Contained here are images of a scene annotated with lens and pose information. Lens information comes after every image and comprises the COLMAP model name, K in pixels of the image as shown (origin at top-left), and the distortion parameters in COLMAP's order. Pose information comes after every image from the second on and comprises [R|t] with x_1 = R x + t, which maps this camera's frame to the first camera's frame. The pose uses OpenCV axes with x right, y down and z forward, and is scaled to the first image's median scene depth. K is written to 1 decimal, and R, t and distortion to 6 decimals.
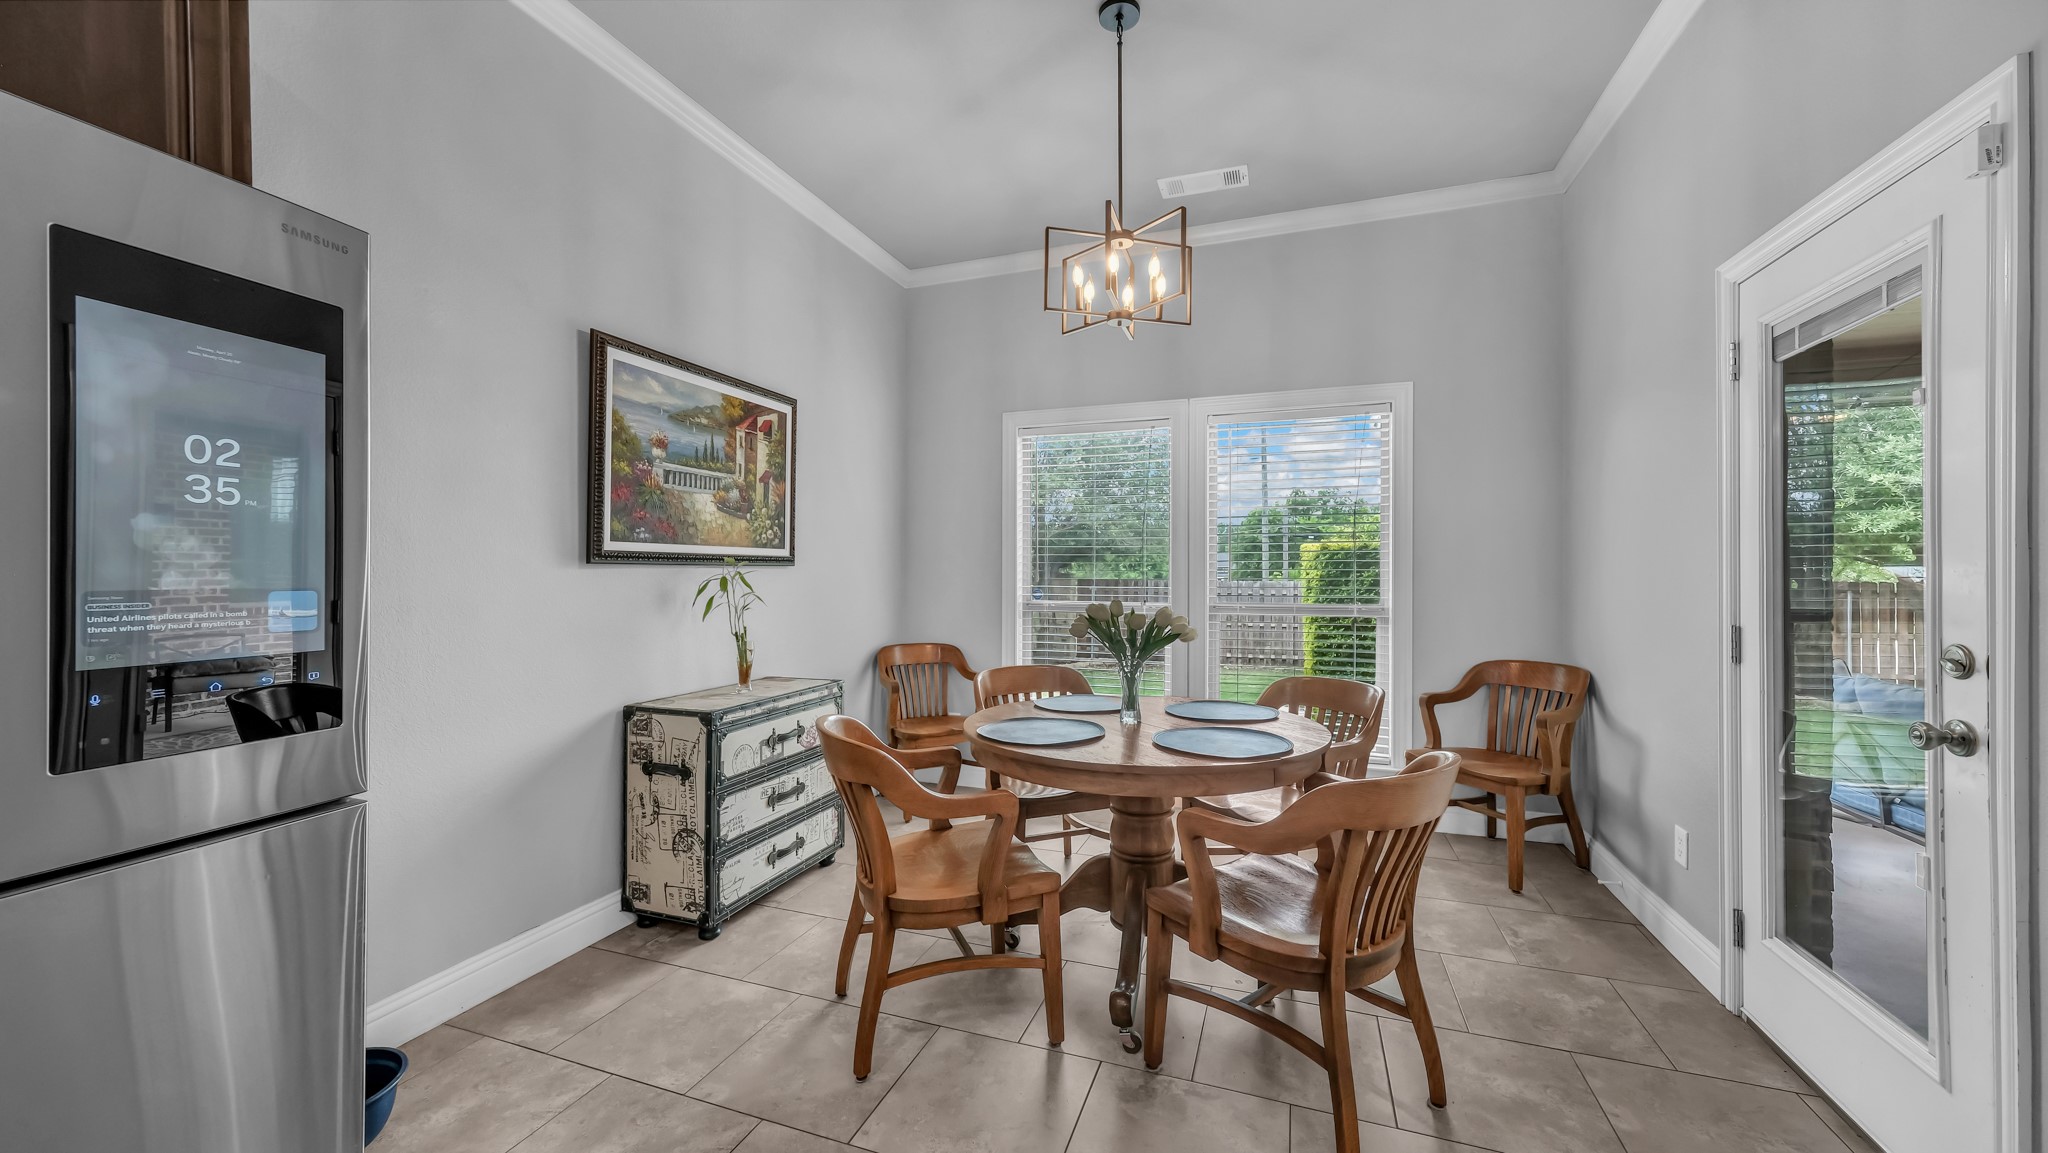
lens RADIAL K [[752.0, 0, 1010.4], [0, 752.0, 571.9], [0, 0, 1]] dist [-0.000867, -0.000030]
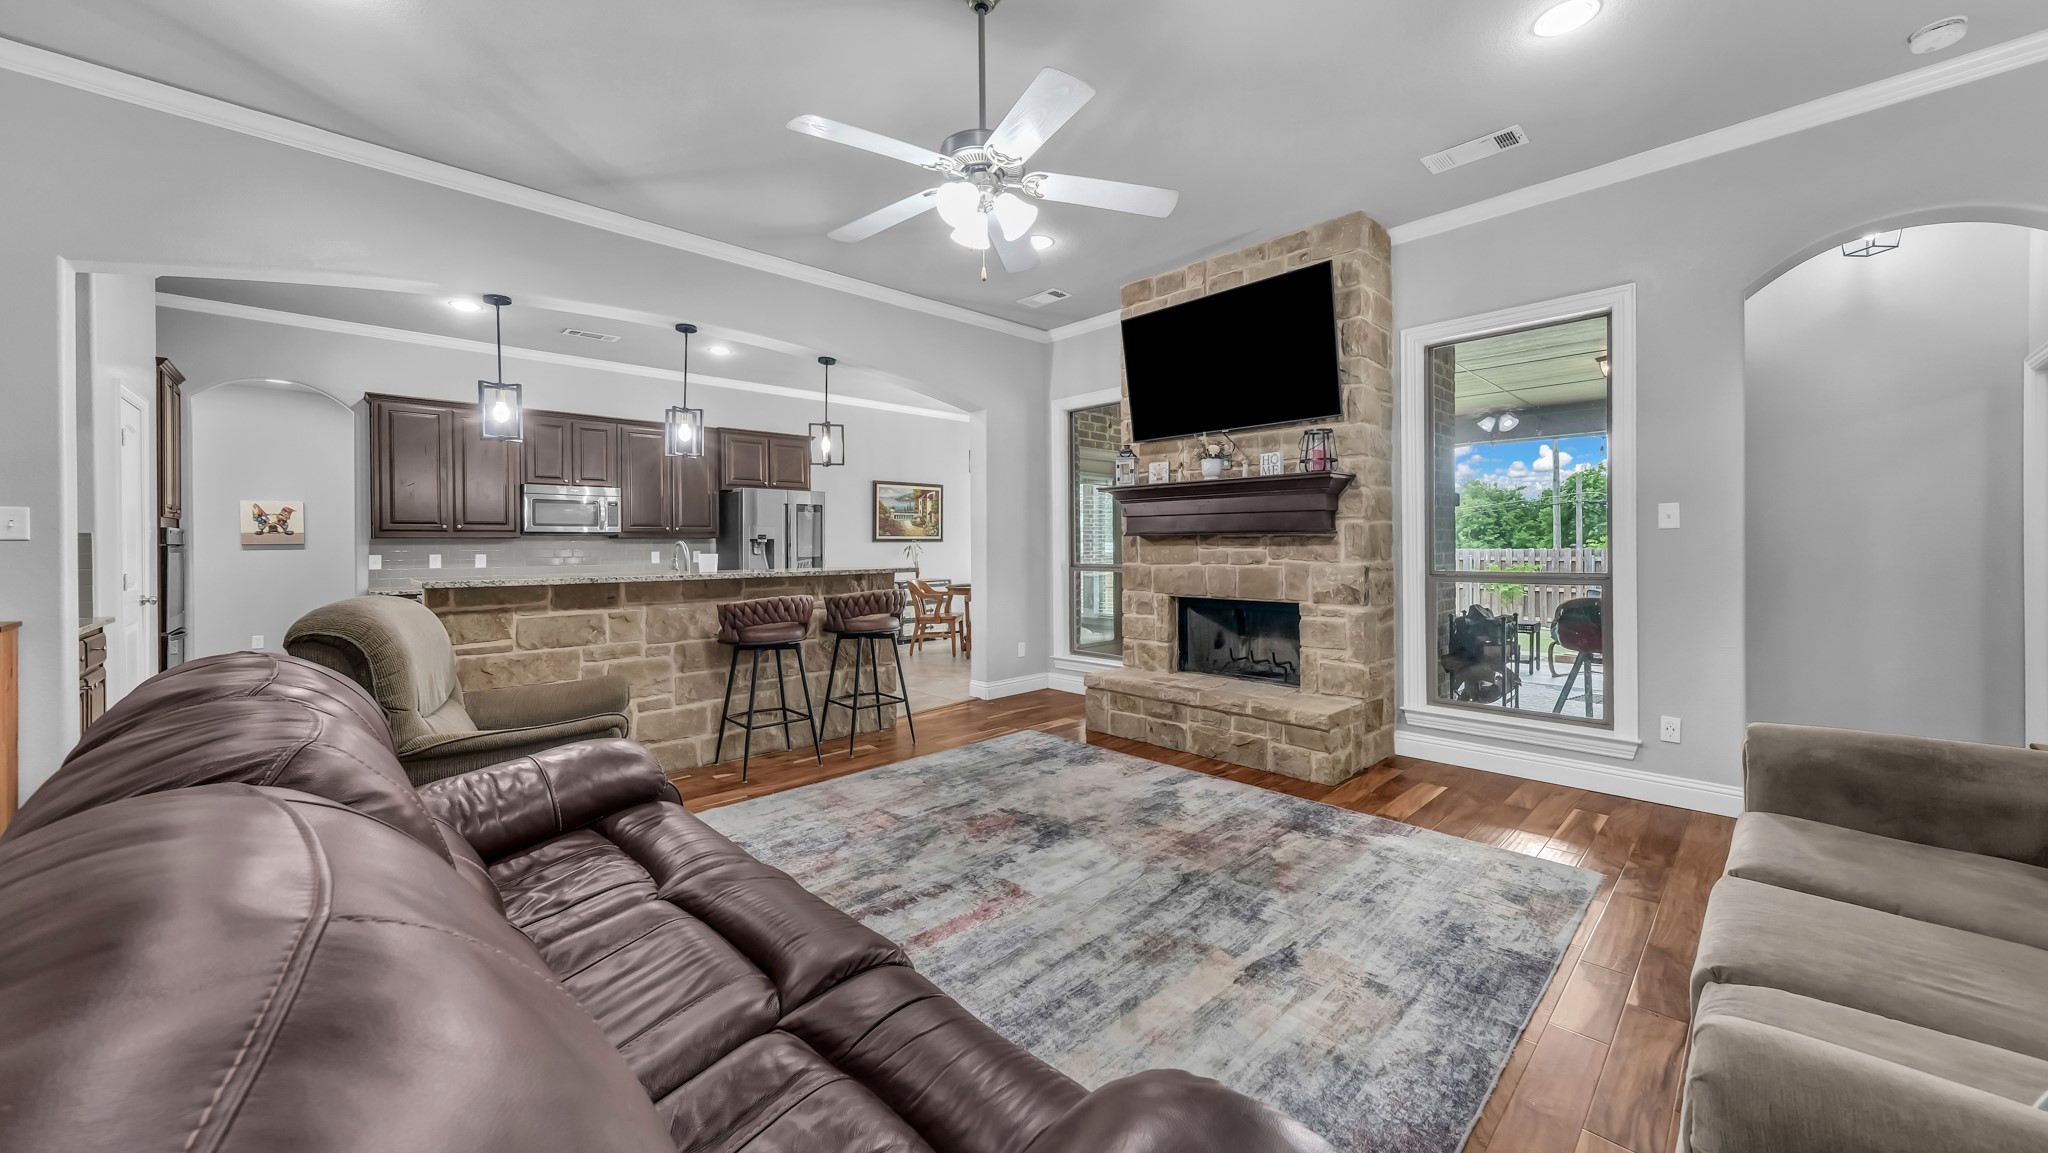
lens RADIAL K [[735.1, 0, 1029.6], [0, 735.1, 546.5], [0, 0, 1]] dist [-0.001804, 0.000010]
pose [[0.896114, -0.006846, -0.443772, 1.486038], [0.007829, 0.999969, 0.000383, 0.012422], [0.443755, -0.003817, 0.896140, -1.635138]]
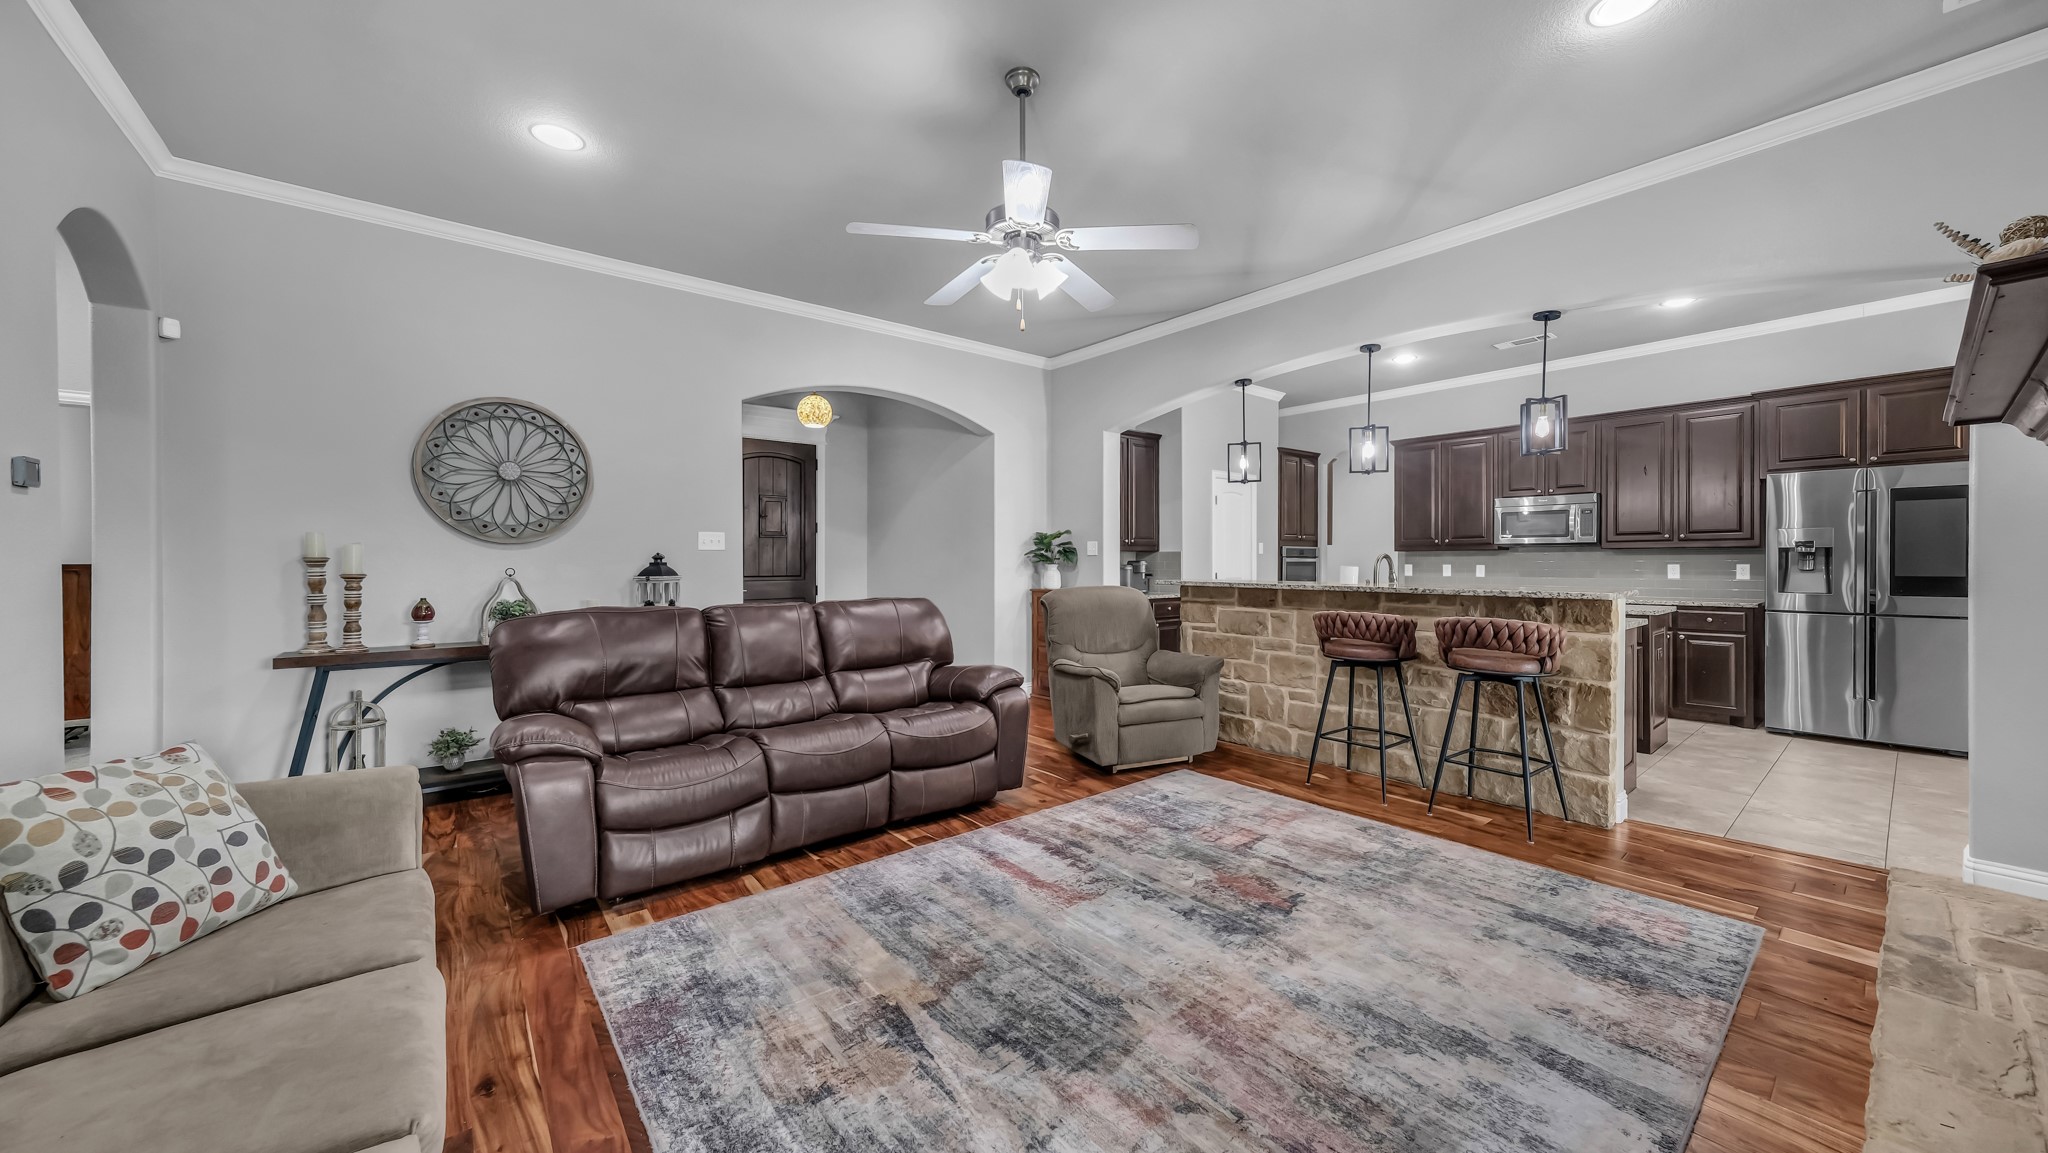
lens RADIAL K [[718.4, 0, 1029.8], [0, 718.4, 565.6], [0, 0, 1]] dist [0.001328, 0.000254]
pose [[-0.513700, 0.004601, -0.857958, 1.858623], [-0.000232, 0.999985, 0.005502, 0.013073], [0.857970, 0.003026, -0.513691, -0.466266]]
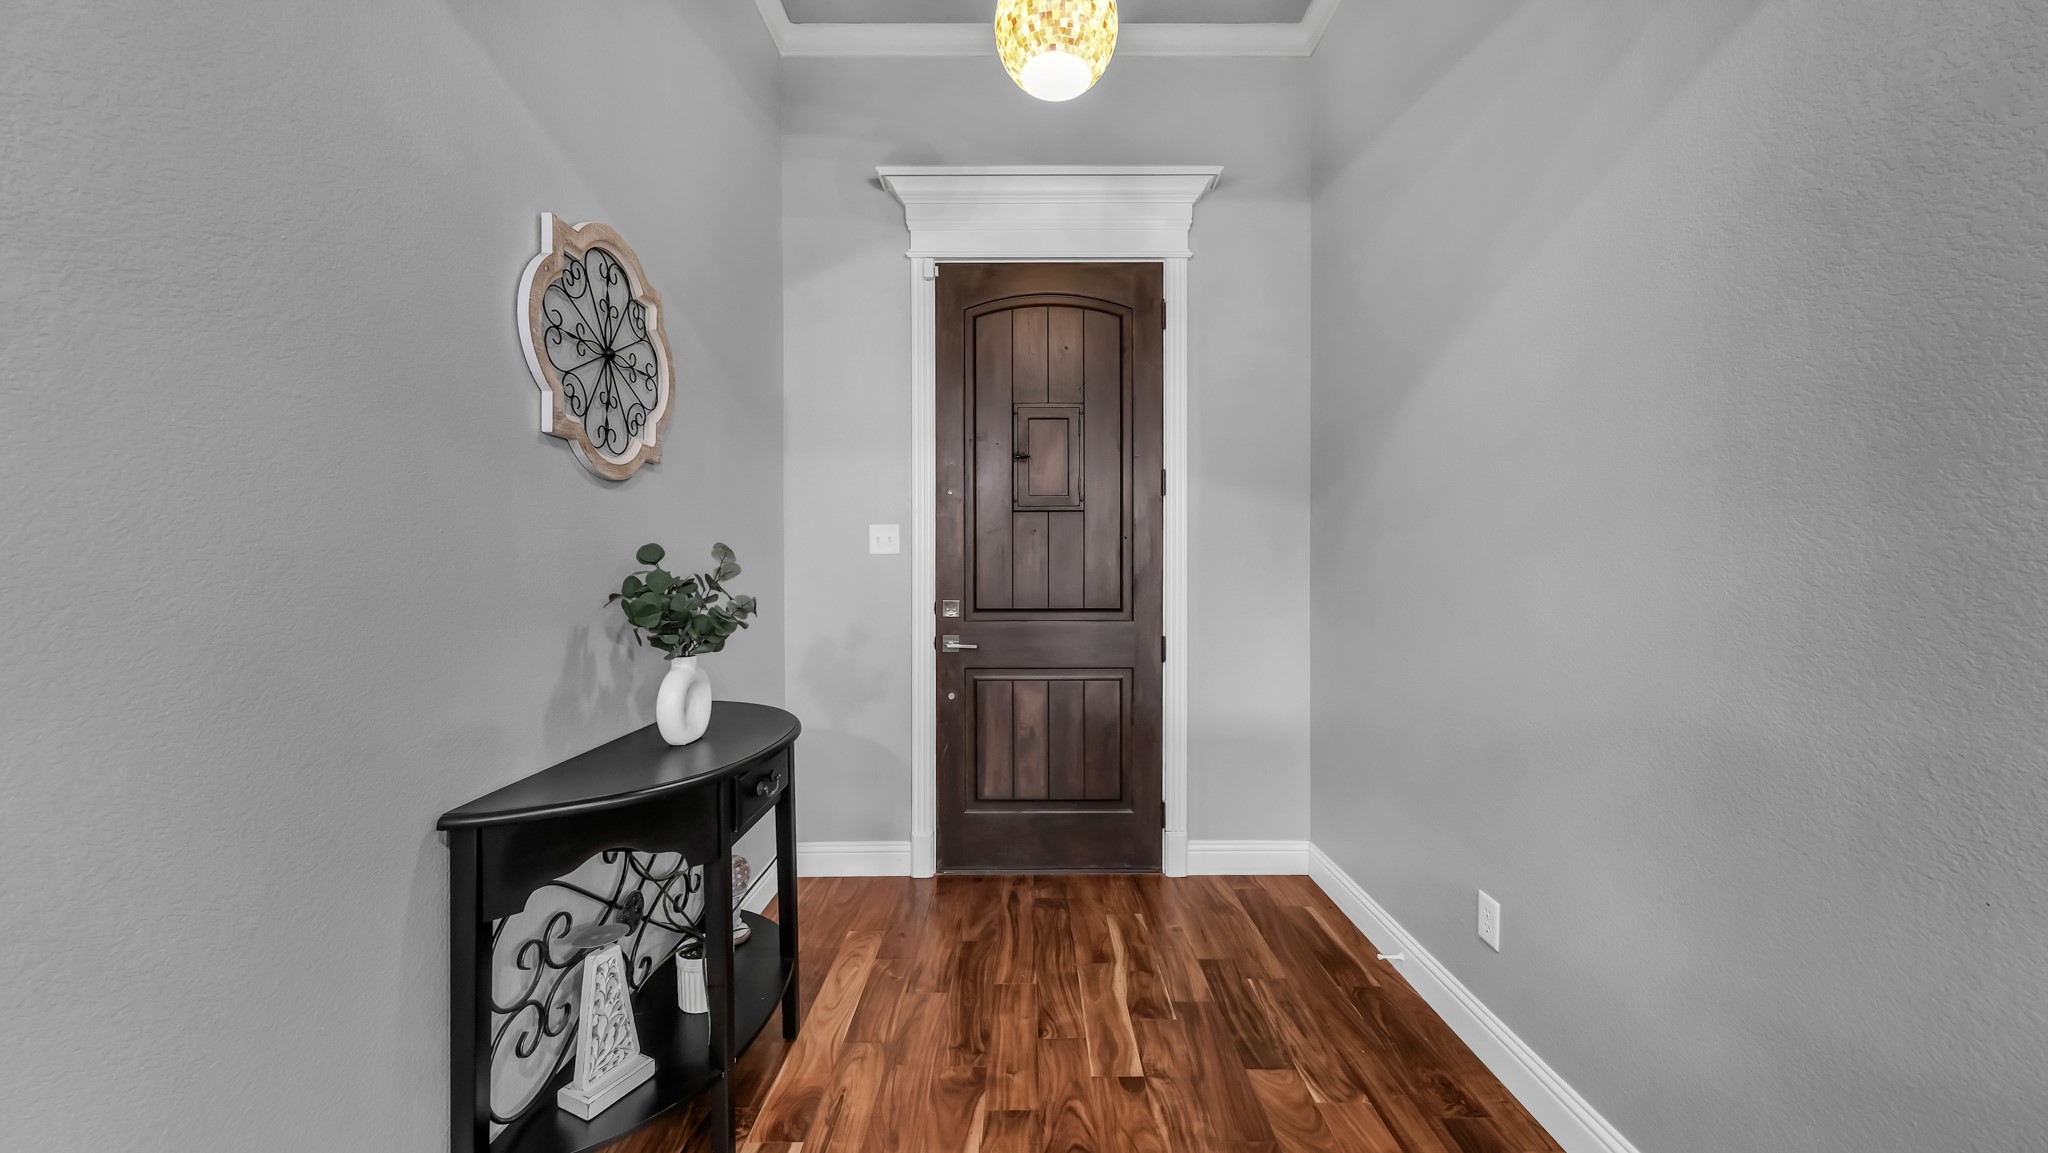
lens RADIAL K [[759.2, 0, 1024.0], [0, 759.2, 576.5], [0, 0, 1]] dist [-0.000693, -0.000026]
pose [[-0.943267, 0.003632, -0.332015, 0.541723], [0.002241, 0.999987, 0.004573, 0.013134], [0.332027, 0.003569, -0.943263, -1.551379]]
